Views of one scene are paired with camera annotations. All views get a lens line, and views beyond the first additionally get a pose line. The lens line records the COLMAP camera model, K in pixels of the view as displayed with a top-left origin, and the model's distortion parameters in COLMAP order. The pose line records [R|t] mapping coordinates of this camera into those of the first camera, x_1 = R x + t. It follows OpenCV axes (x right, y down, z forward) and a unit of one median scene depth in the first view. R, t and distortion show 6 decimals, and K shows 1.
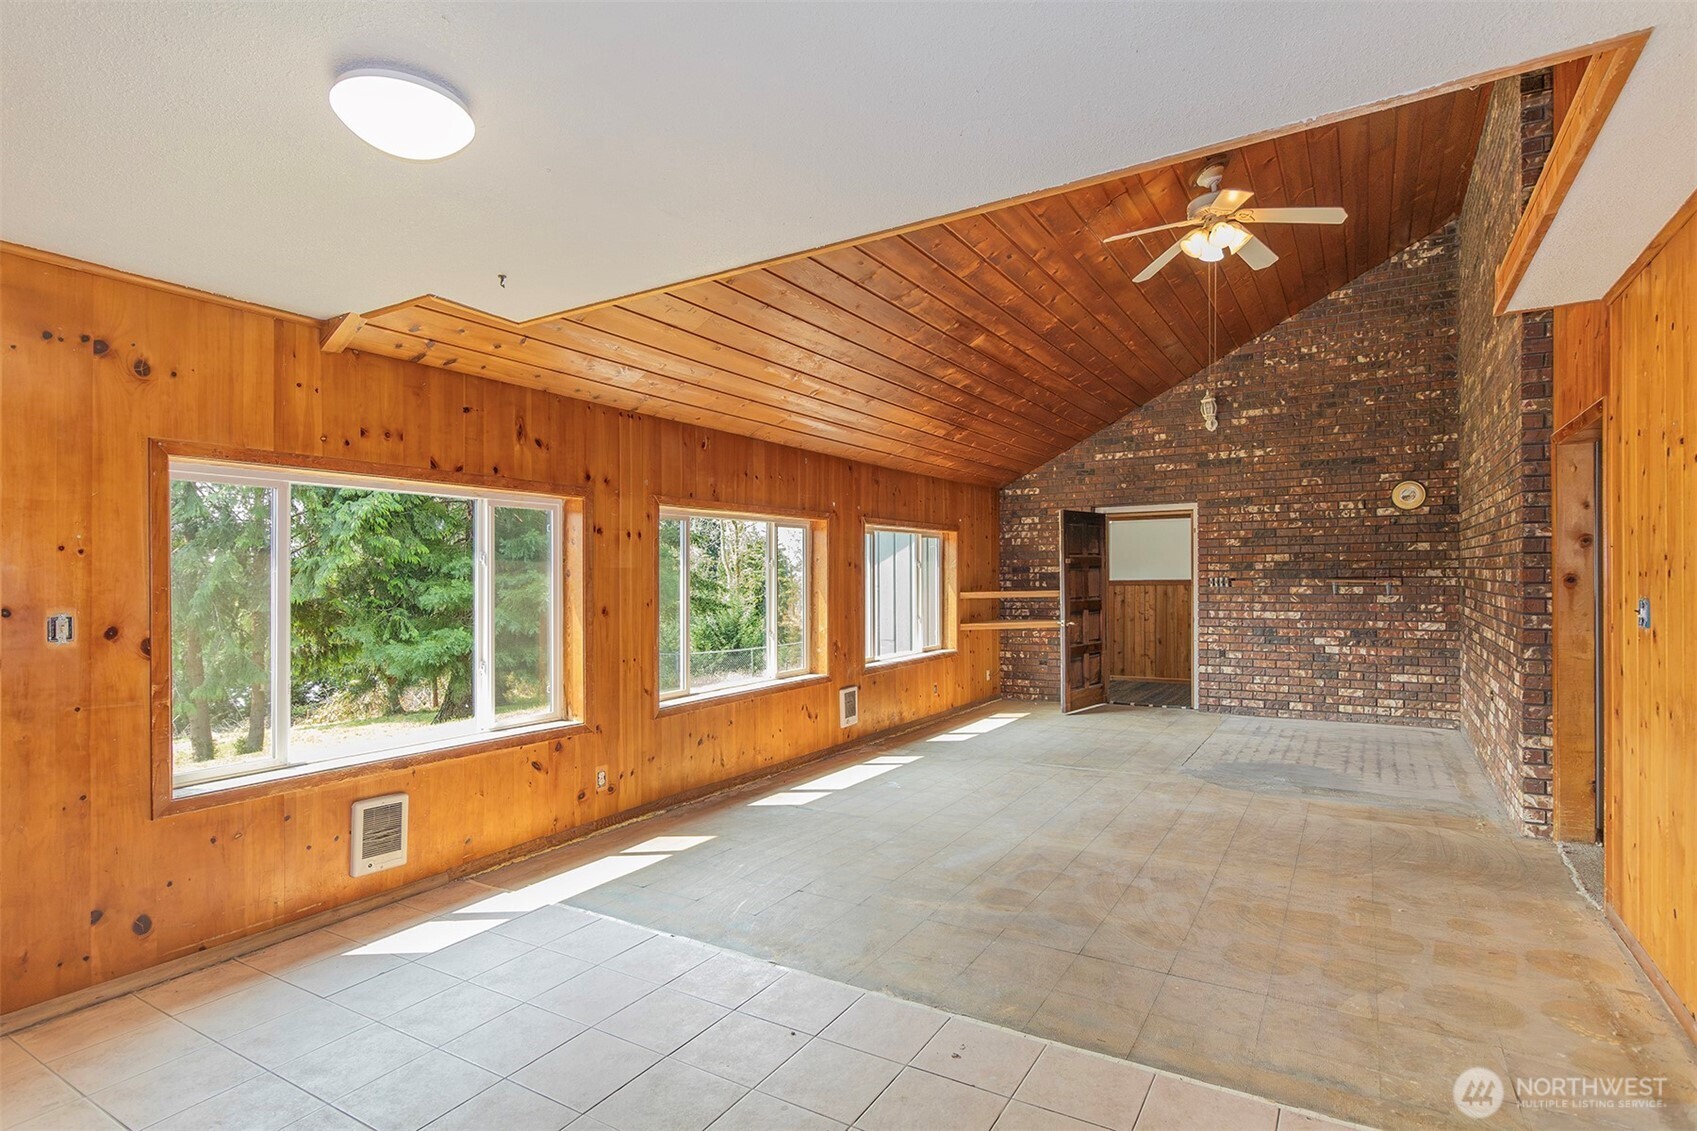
lens RADIAL K [[853.5, 0, 854.2], [0, 853.5, 581.9], [0, 0, 1]] dist [0.002562, -0.001773]
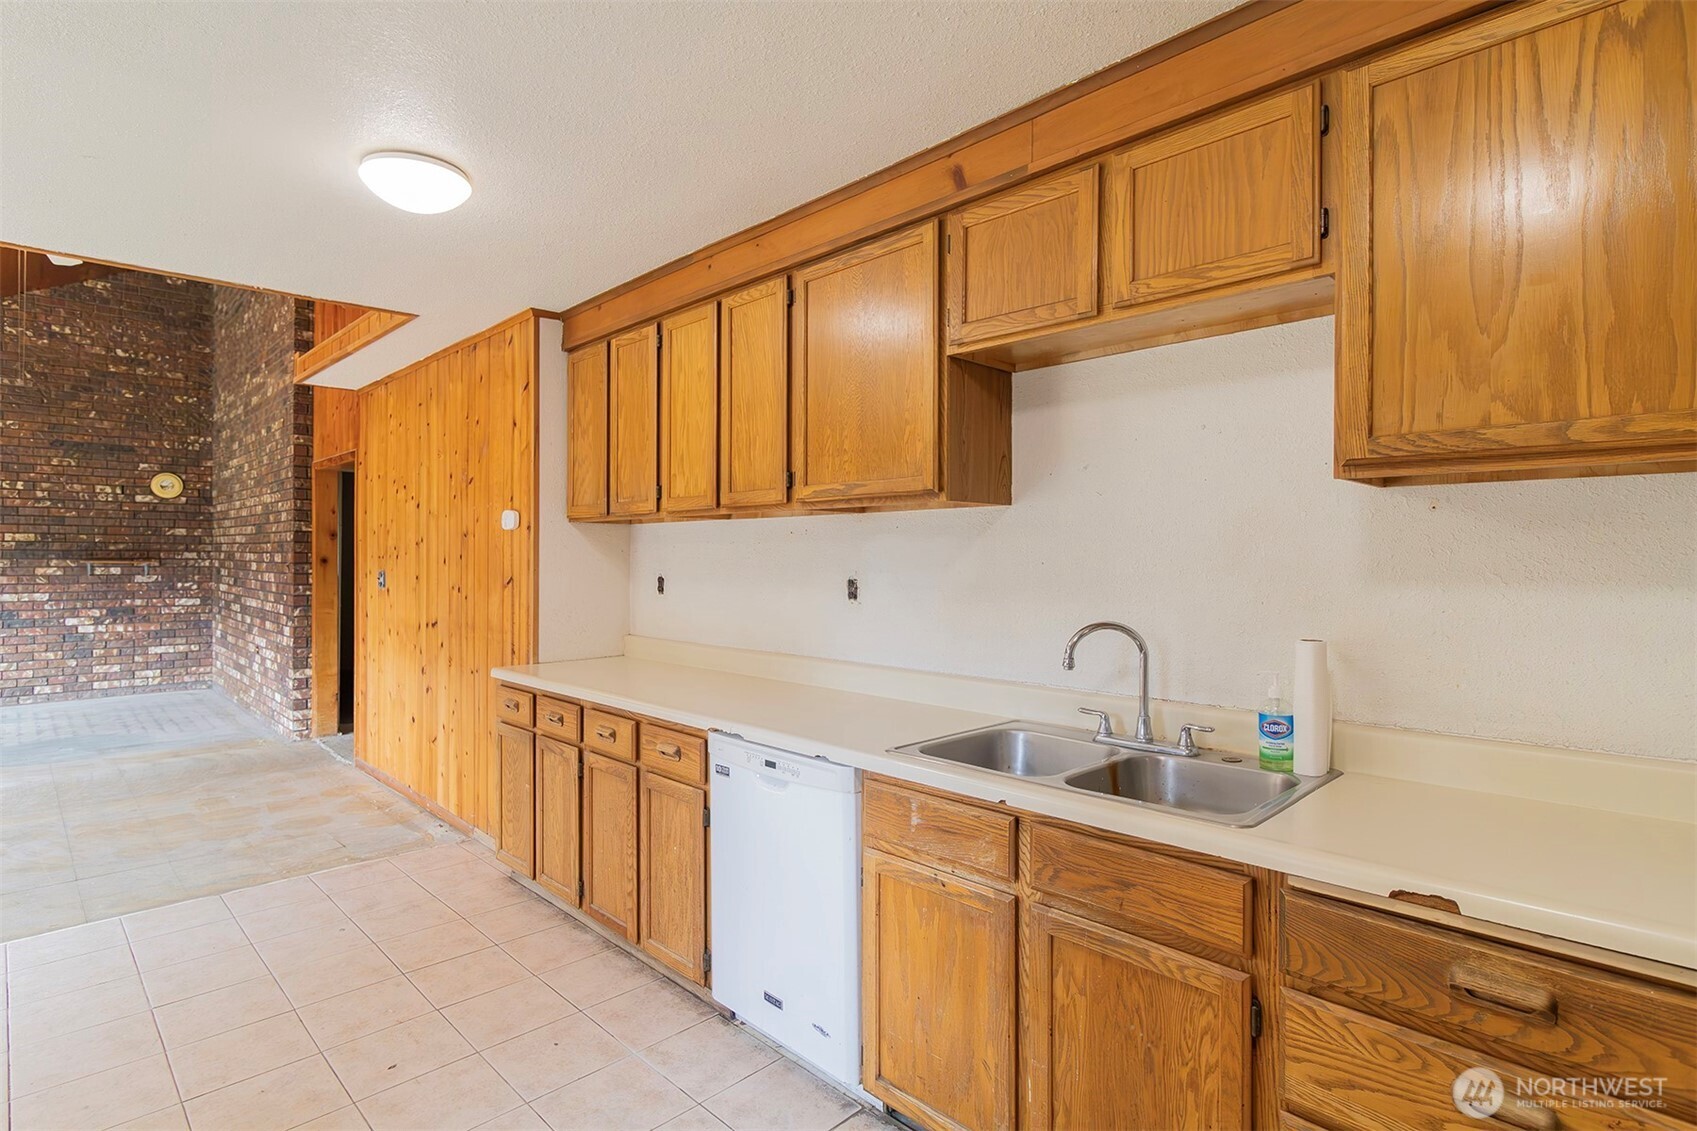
lens RADIAL K [[853.5, 0, 851.0], [0, 853.5, 560.1], [0, 0, 1]] dist [0.002562, -0.001773]
pose [[0.249782, 0.006970, 0.968277, -0.212595], [-0.001206, 0.999976, -0.006887, 0.003008], [-0.968301, 0.000553, 0.249784, -0.148791]]
